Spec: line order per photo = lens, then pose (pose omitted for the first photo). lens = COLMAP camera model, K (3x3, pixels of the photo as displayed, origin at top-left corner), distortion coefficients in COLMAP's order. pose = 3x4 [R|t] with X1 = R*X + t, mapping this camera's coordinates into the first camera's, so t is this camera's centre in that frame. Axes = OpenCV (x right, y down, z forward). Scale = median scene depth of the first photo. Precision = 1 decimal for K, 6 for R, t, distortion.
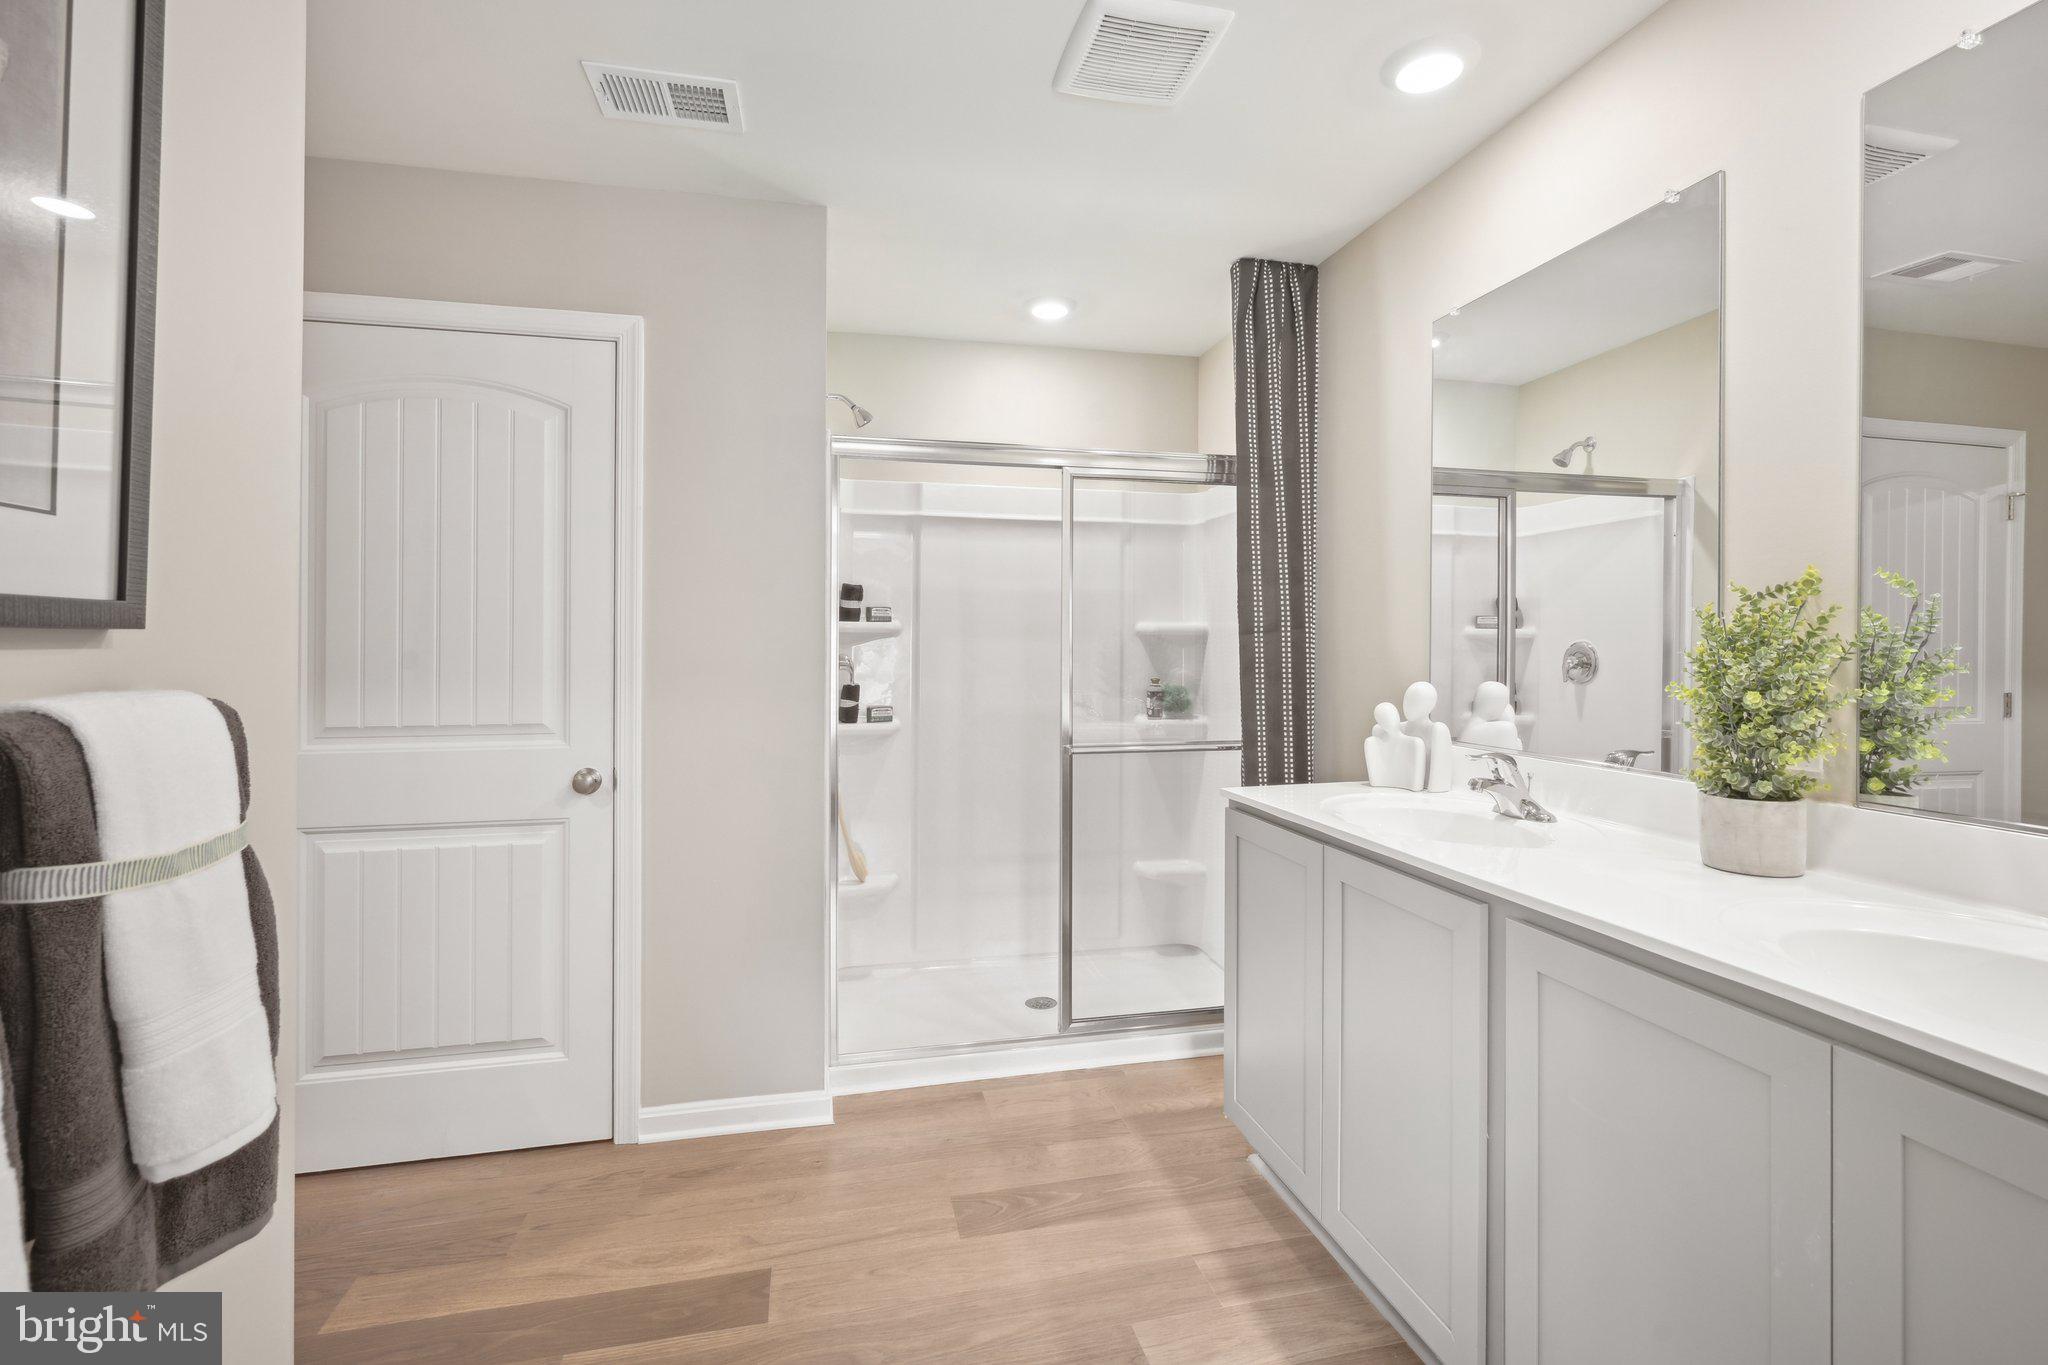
lens RADIAL K [[914.1, 0, 1024.3], [0, 914.1, 643.3], [0, 0, 1]] dist [0.000854, 0.000478]
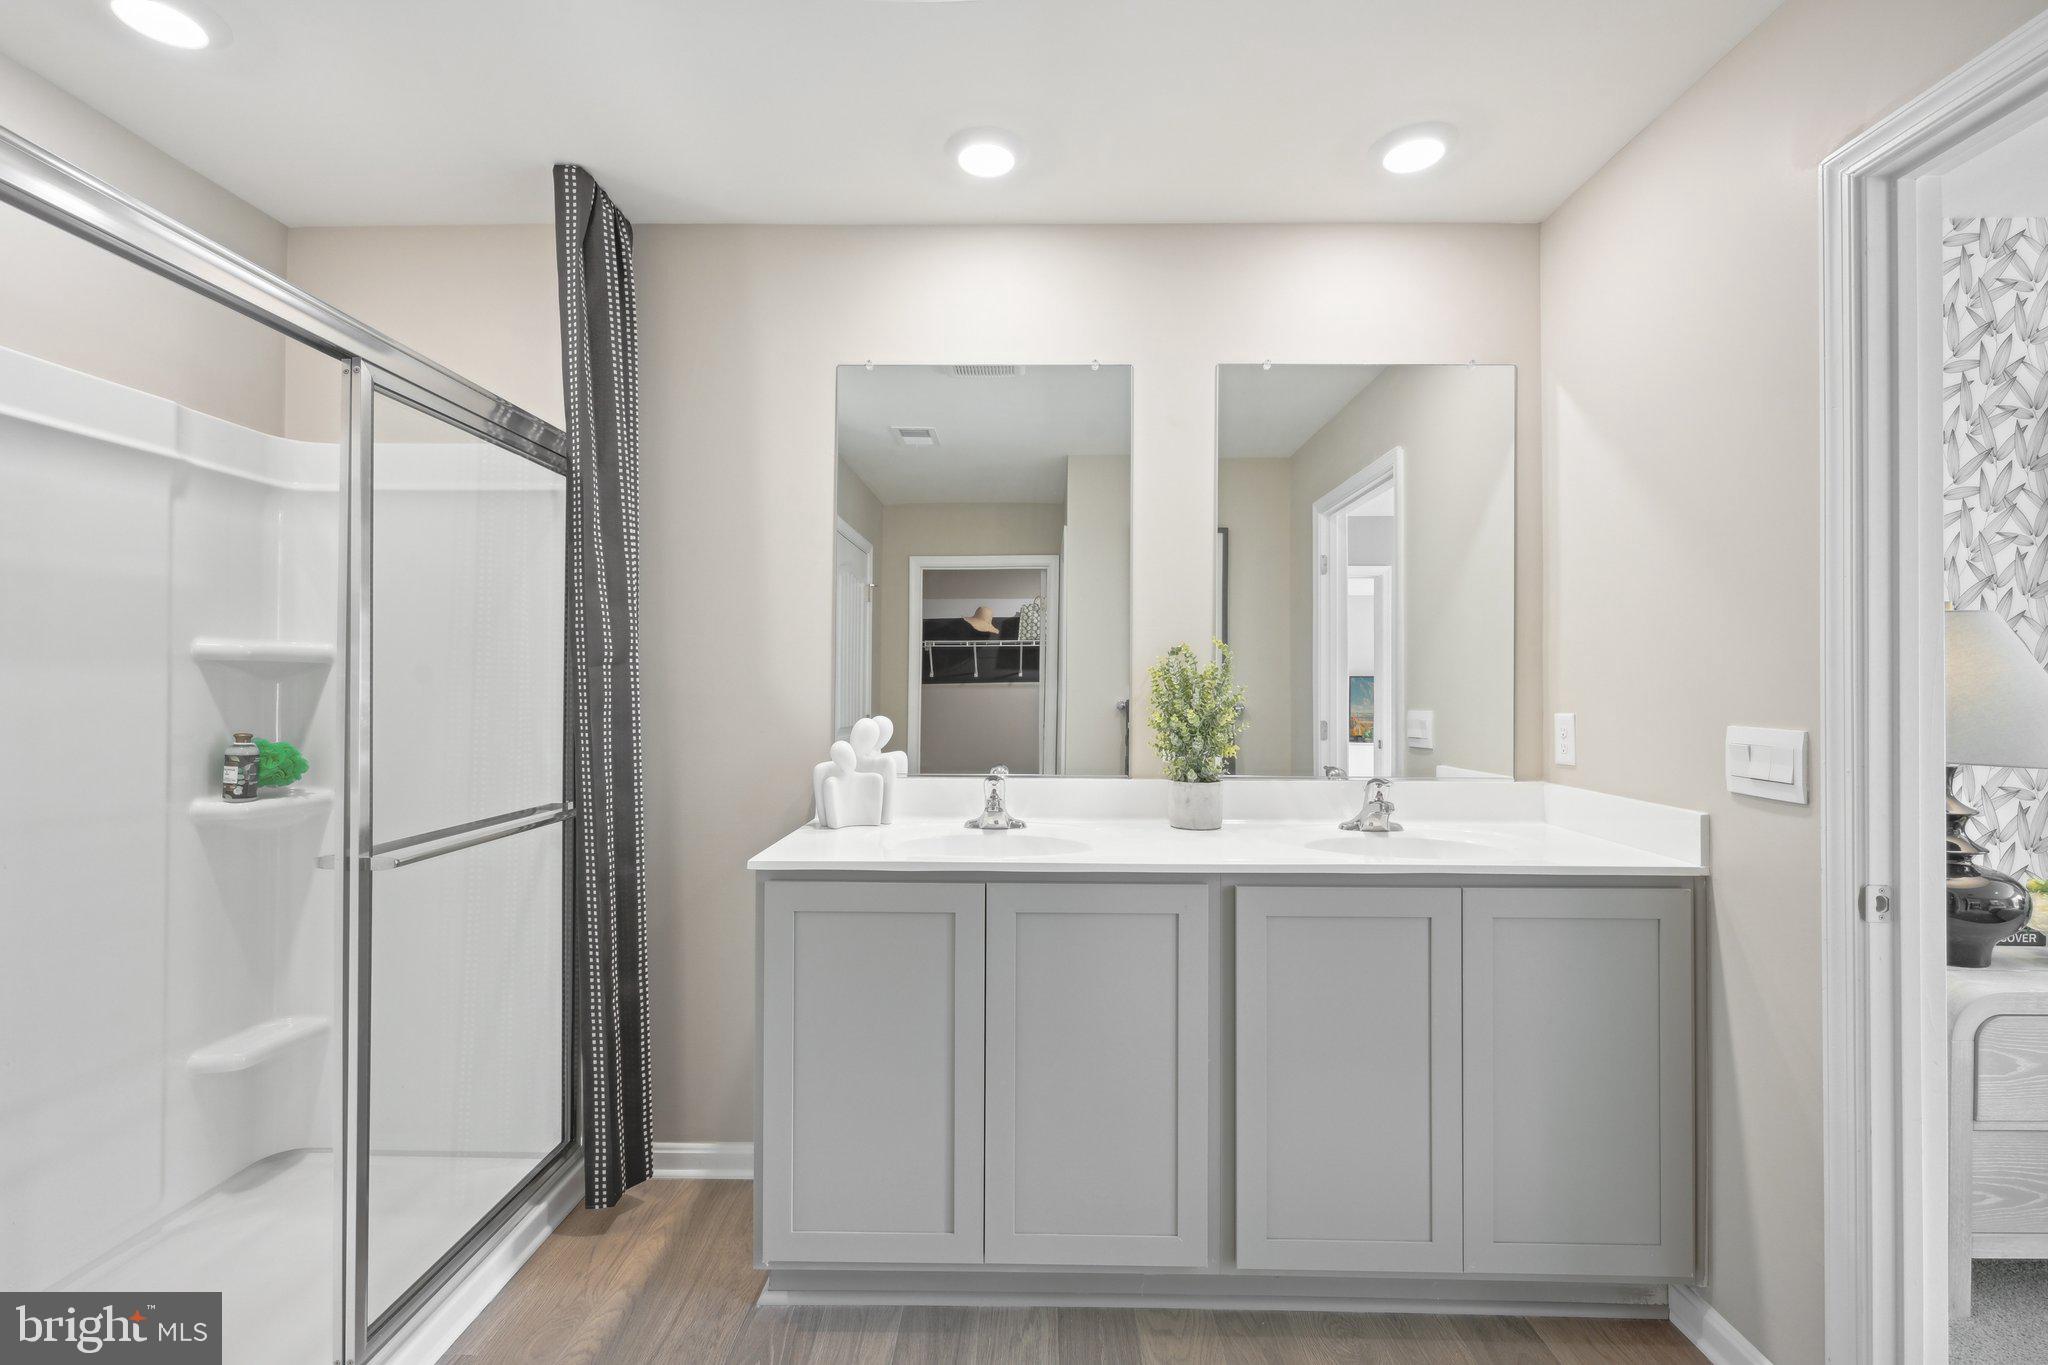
lens RADIAL K [[895.3, 0, 1021.8], [0, 895.3, 681.2], [0, 0, 1]] dist [-0.000051, 0.000921]
pose [[0.238002, 0.006312, 0.971244, -0.391966], [-0.008891, 0.999951, -0.004320, 0.003217], [-0.971224, -0.007608, 0.238047, 0.469714]]
